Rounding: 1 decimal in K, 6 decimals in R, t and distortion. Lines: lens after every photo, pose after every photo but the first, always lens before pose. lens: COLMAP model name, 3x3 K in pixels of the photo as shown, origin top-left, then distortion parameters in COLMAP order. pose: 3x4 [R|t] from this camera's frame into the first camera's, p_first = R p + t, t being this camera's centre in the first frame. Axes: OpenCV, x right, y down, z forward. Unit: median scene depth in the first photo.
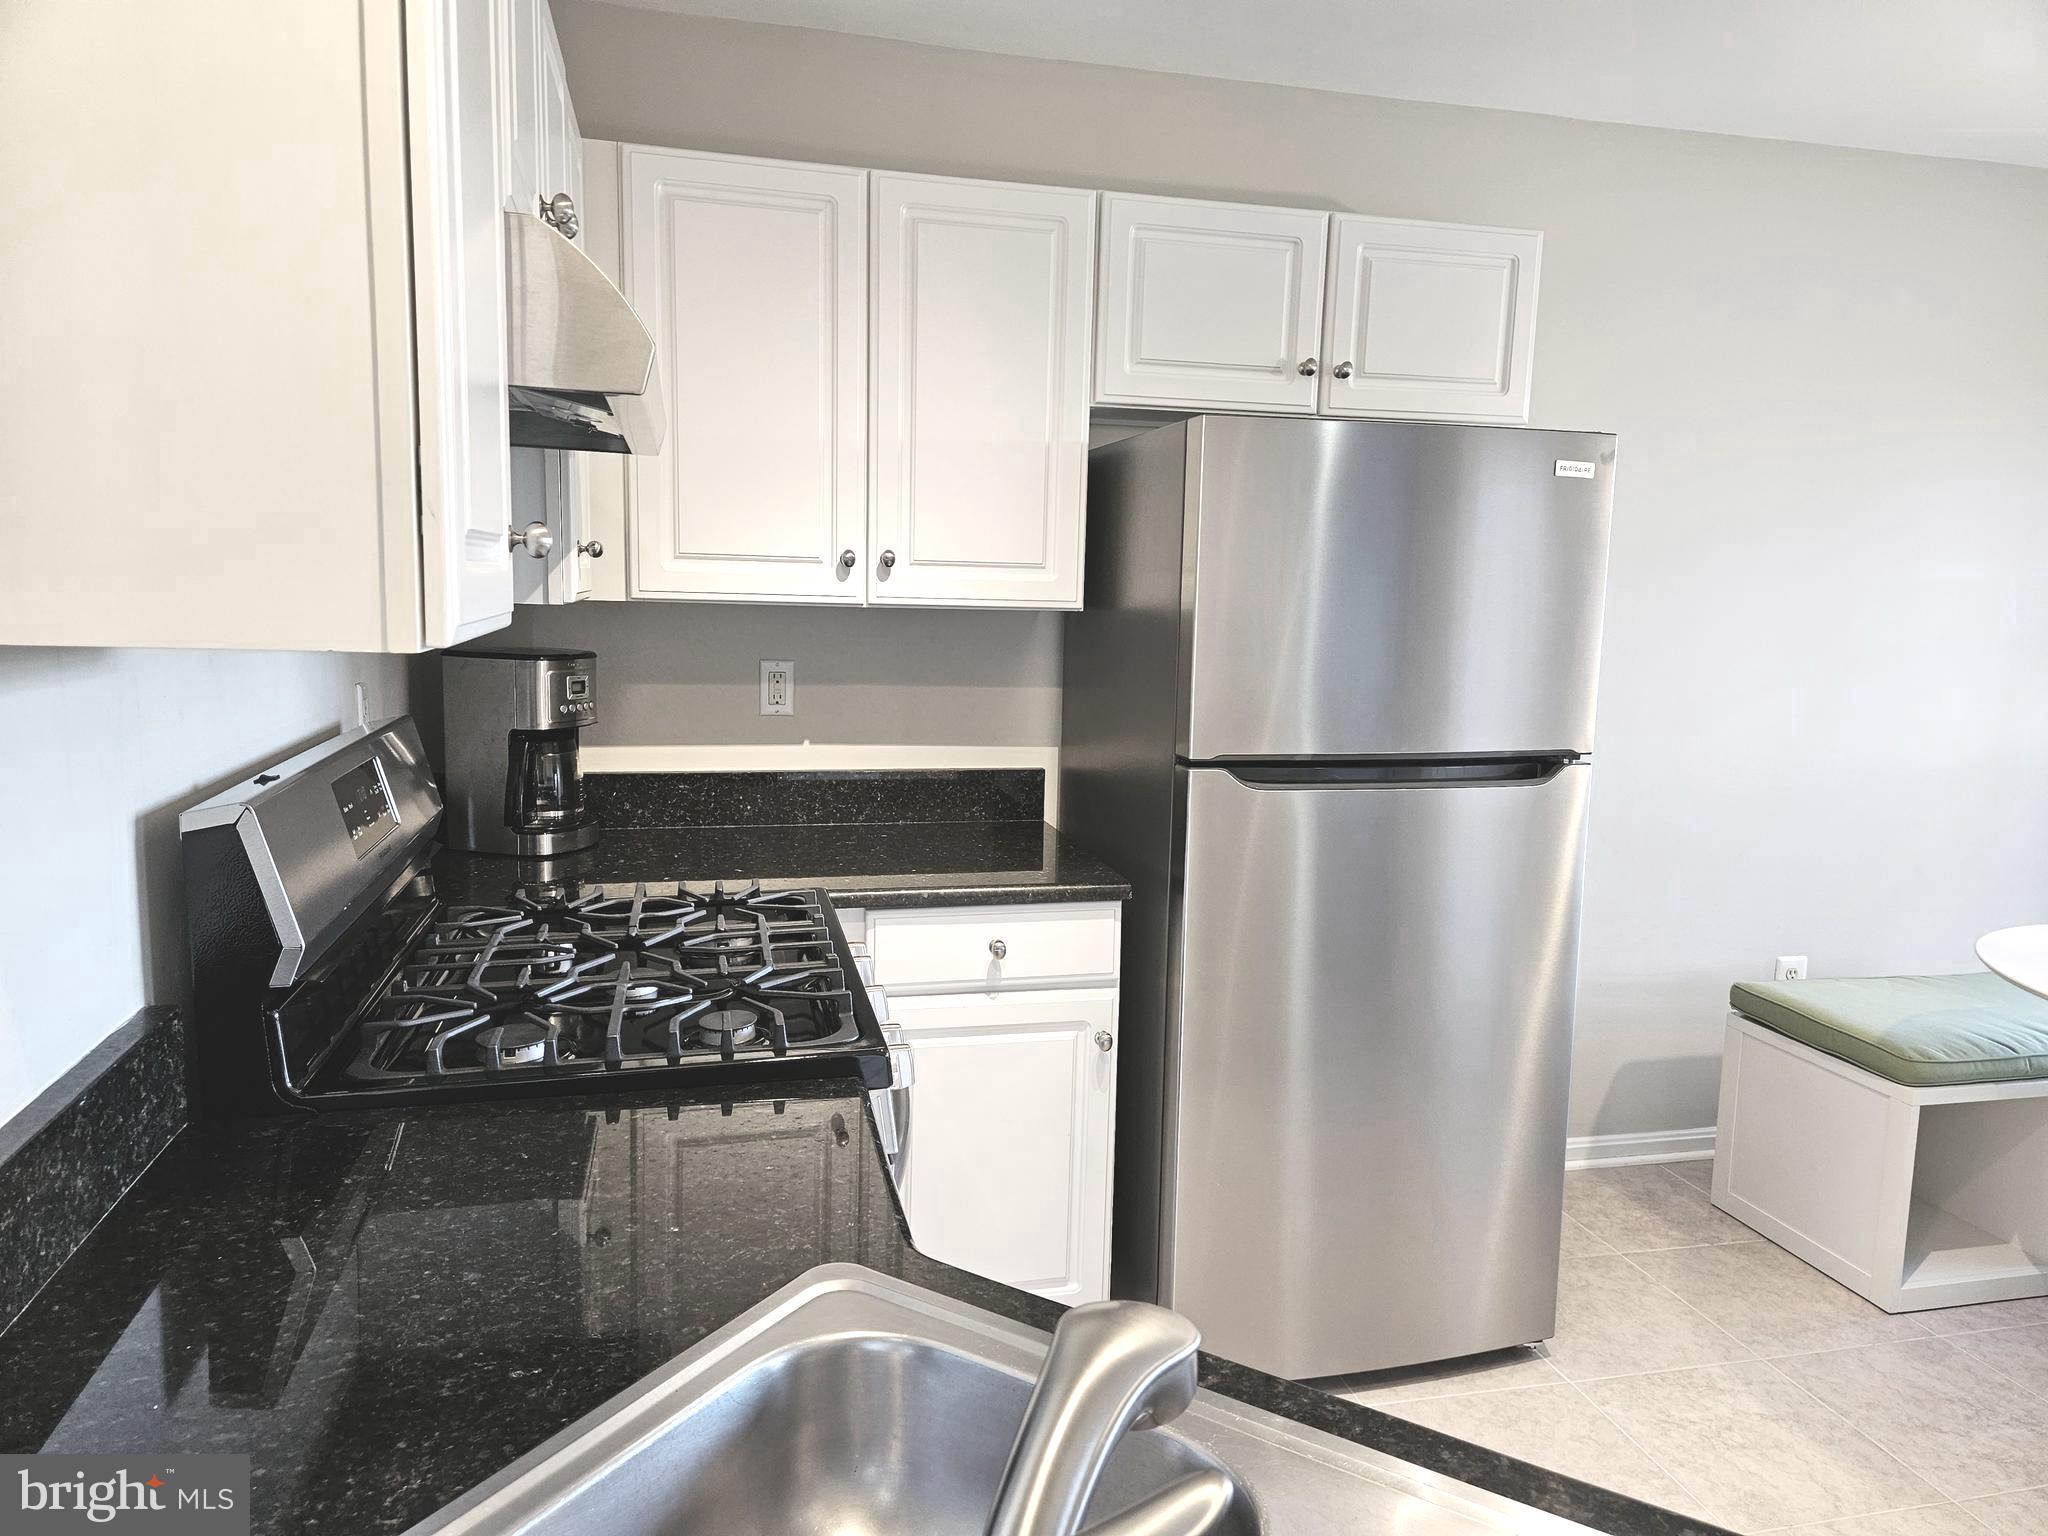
lens RADIAL K [[1364.4, 0, 1020.9], [0, 1364.4, 752.1], [0, 0, 1]] dist [0.081140, -0.062963]
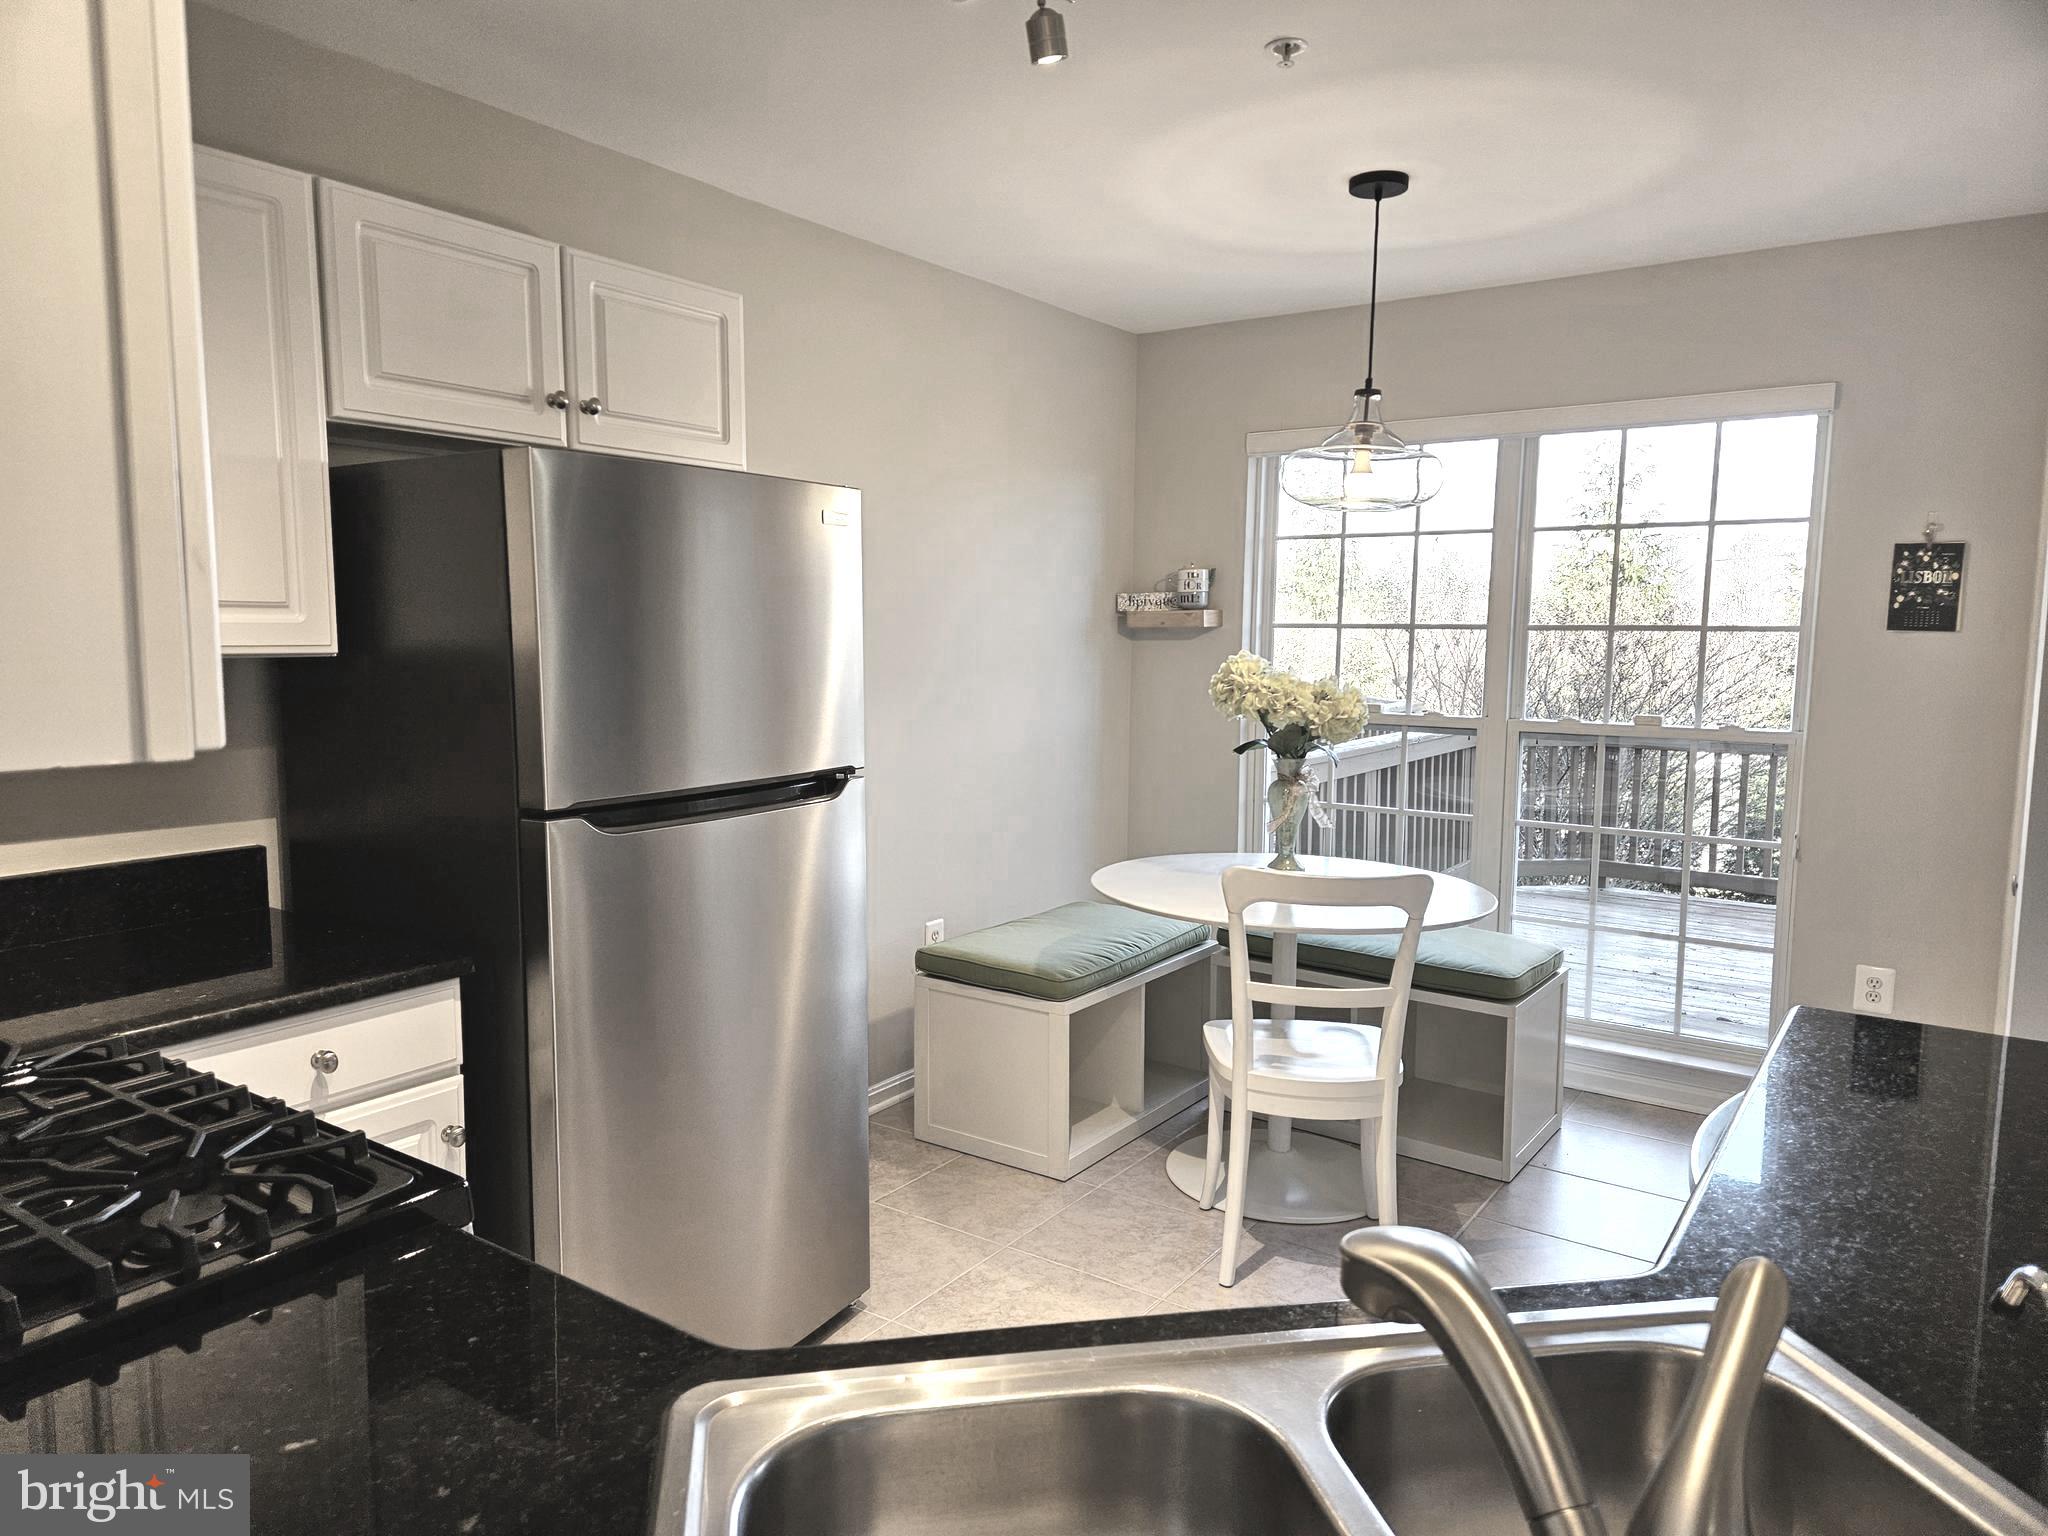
lens RADIAL K [[1364.4, 0, 1017.1], [0, 1364.4, 756.4], [0, 0, 1]] dist [0.081140, -0.062963]
pose [[0.748443, -0.084524, 0.657791, -0.209097], [0.094480, 0.995318, 0.020394, -0.016927], [-0.656435, 0.046884, 0.752925, 0.059224]]
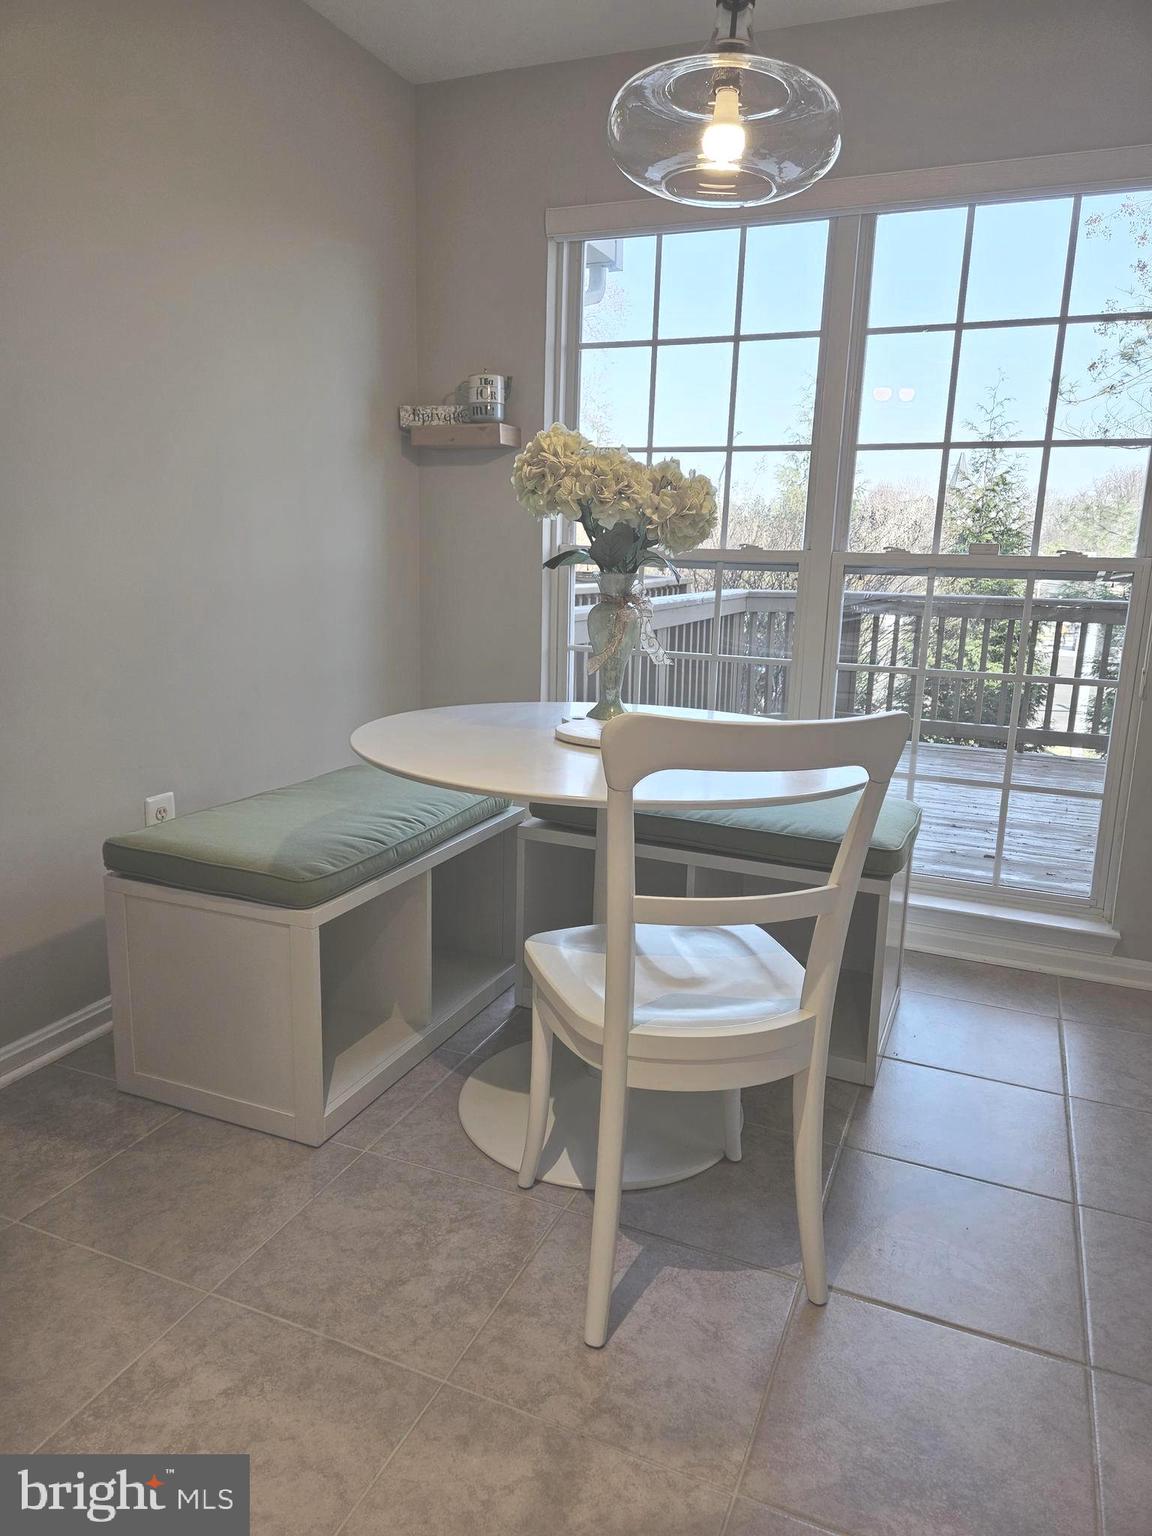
lens RADIAL K [[1023.3, 0, 582.8], [0, 1023.3, 764.3], [0, 0, 1]] dist [0.081140, -0.062963]
pose [[0.591875, -0.178256, 0.786072, 0.223400], [0.090773, 0.983776, 0.154742, 0.055774], [-0.800902, -0.020234, 0.598453, 0.443914]]
